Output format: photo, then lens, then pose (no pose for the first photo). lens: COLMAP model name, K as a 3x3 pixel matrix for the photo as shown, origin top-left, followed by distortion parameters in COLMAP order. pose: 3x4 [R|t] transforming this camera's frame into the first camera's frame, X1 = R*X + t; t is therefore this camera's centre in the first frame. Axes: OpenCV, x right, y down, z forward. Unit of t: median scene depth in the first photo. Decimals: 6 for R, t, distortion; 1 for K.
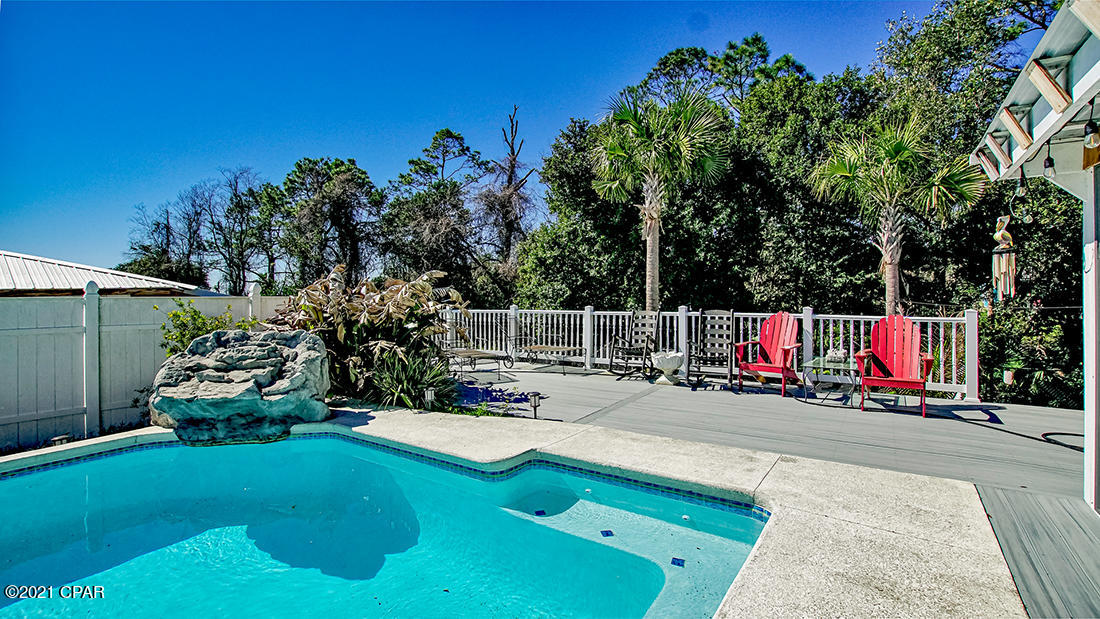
lens RADIAL K [[505.4, 0, 516.9], [0, 505.4, 290.2], [0, 0, 1]] dist [-0.014866, 0.004332]
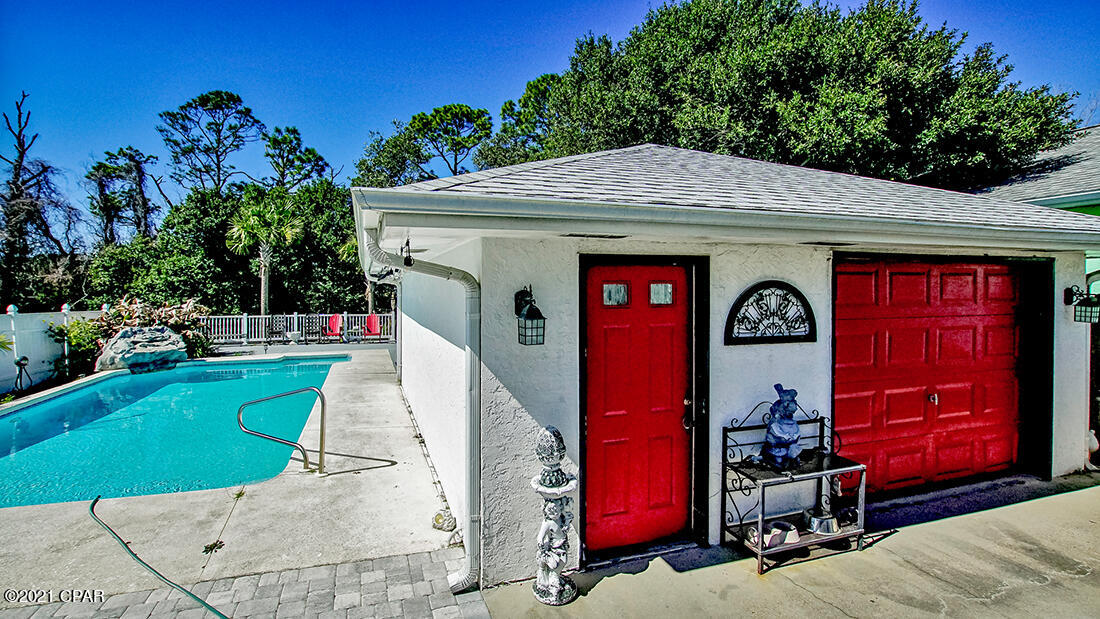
lens RADIAL K [[505.4, 0, 518.1], [0, 505.4, 295.4], [0, 0, 1]] dist [-0.014866, 0.004332]
pose [[0.591307, 0.005282, 0.806430, -1.117409], [-0.009261, 0.999957, 0.000241, -0.067575], [-0.806394, -0.007611, 0.591330, -1.421344]]
